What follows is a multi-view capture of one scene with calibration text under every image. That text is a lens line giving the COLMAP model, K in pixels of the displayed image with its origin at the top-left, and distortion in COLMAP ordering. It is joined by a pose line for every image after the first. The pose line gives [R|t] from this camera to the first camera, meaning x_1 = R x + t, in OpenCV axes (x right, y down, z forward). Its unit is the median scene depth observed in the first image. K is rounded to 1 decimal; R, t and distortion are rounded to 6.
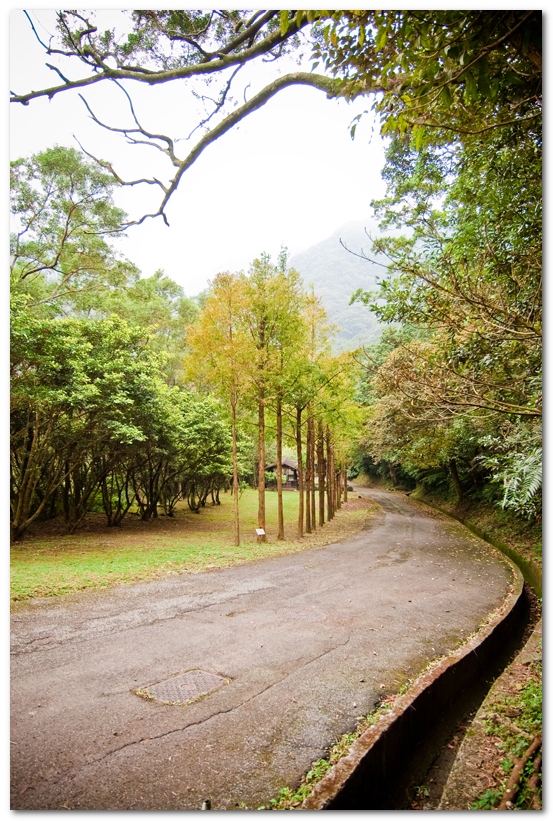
lens RADIAL K [[483.5, 0, 276.5], [0, 483.5, 410.5], [0, 0, 1]] dist [0.002636, 0.000161]
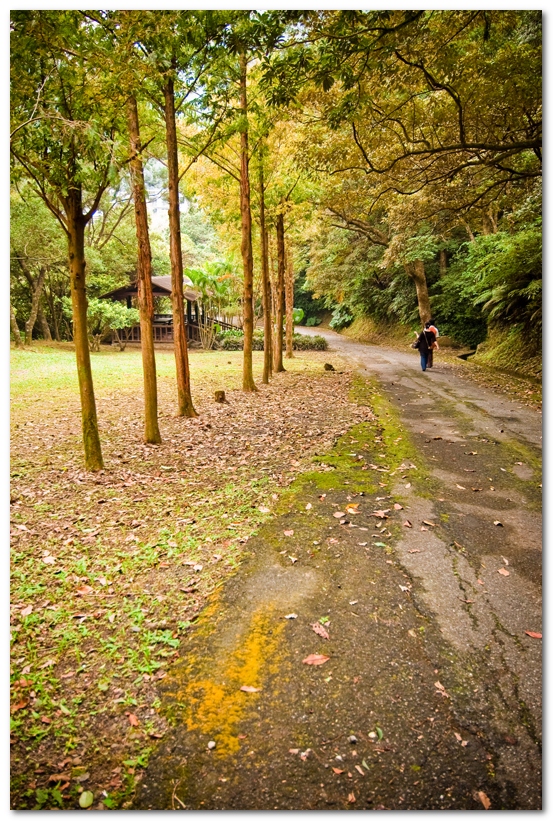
lens RADIAL K [[588.5, 0, 276.5], [0, 588.5, 410.5], [0, 0, 1]] dist [0.006394, 0.000055]
pose [[0.999851, -0.013757, 0.010400, 0.150820], [0.010623, 0.966349, 0.257015, 0.121464], [-0.013586, -0.256866, 0.966352, 0.700921]]
